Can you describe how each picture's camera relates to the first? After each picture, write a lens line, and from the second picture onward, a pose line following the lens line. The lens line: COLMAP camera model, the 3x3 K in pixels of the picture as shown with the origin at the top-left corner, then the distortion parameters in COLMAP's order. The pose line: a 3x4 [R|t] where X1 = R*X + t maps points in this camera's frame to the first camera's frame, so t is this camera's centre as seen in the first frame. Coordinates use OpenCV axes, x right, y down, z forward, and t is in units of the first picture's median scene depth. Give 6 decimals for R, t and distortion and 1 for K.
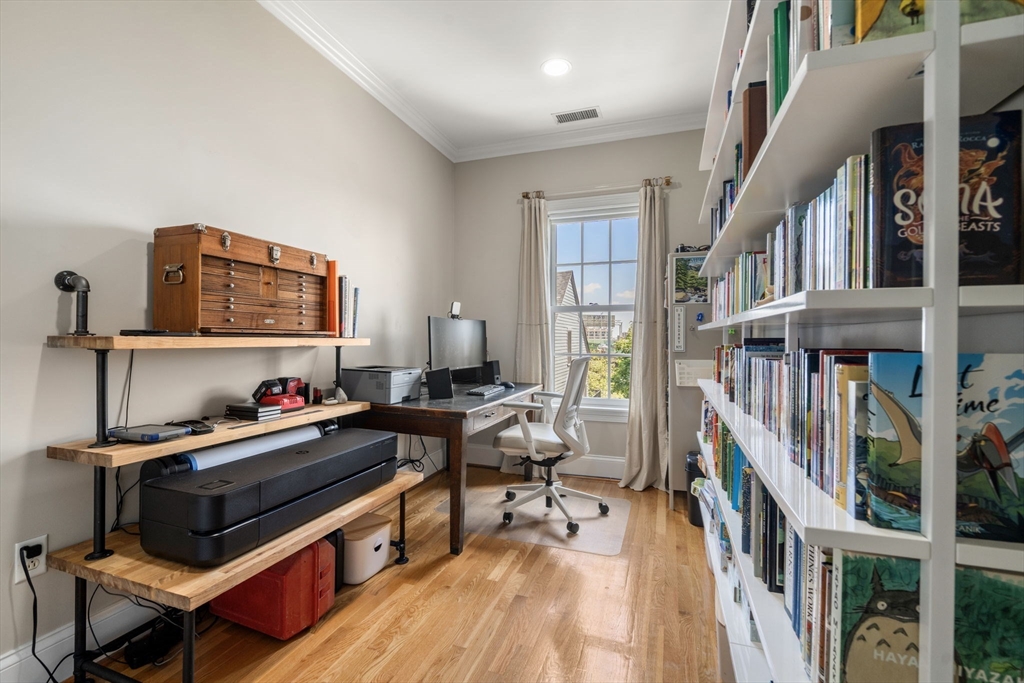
lens RADIAL K [[437.3, 0, 509.1], [0, 437.3, 340.1], [0, 0, 1]] dist [-0.000121, -0.000008]
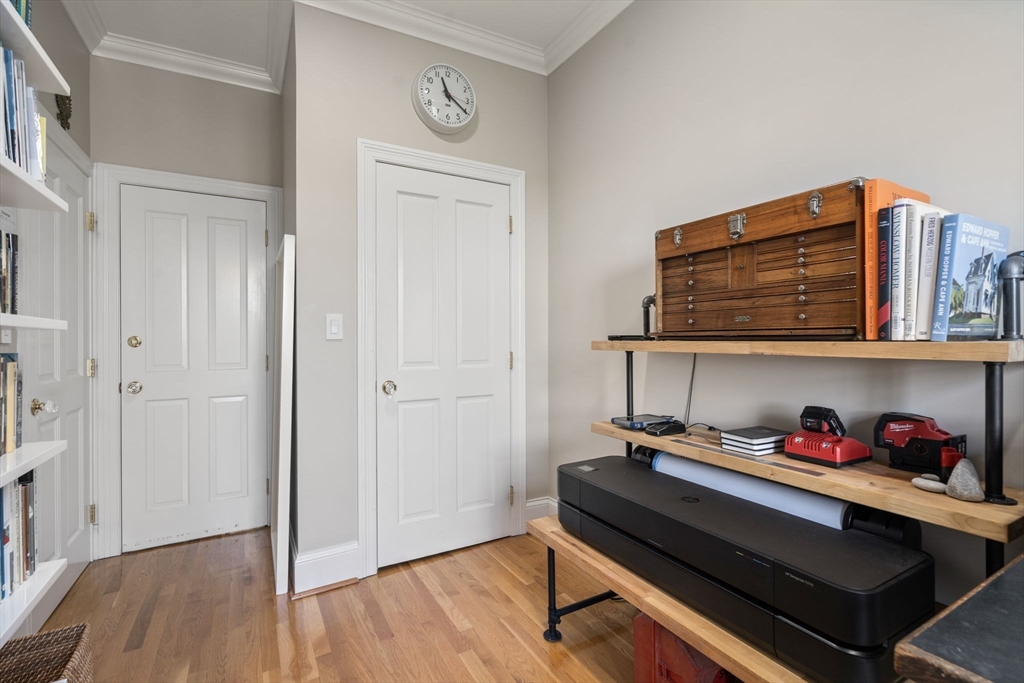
lens RADIAL K [[464.8, 0, 508.8], [0, 464.8, 341.8], [0, 0, 1]] dist [-0.004168, -0.000151]
pose [[-0.660870, -0.005942, -0.750477, 0.284787], [-0.007179, 0.999973, -0.001596, -0.000866], [0.750466, 0.004333, -0.660895, 1.205108]]
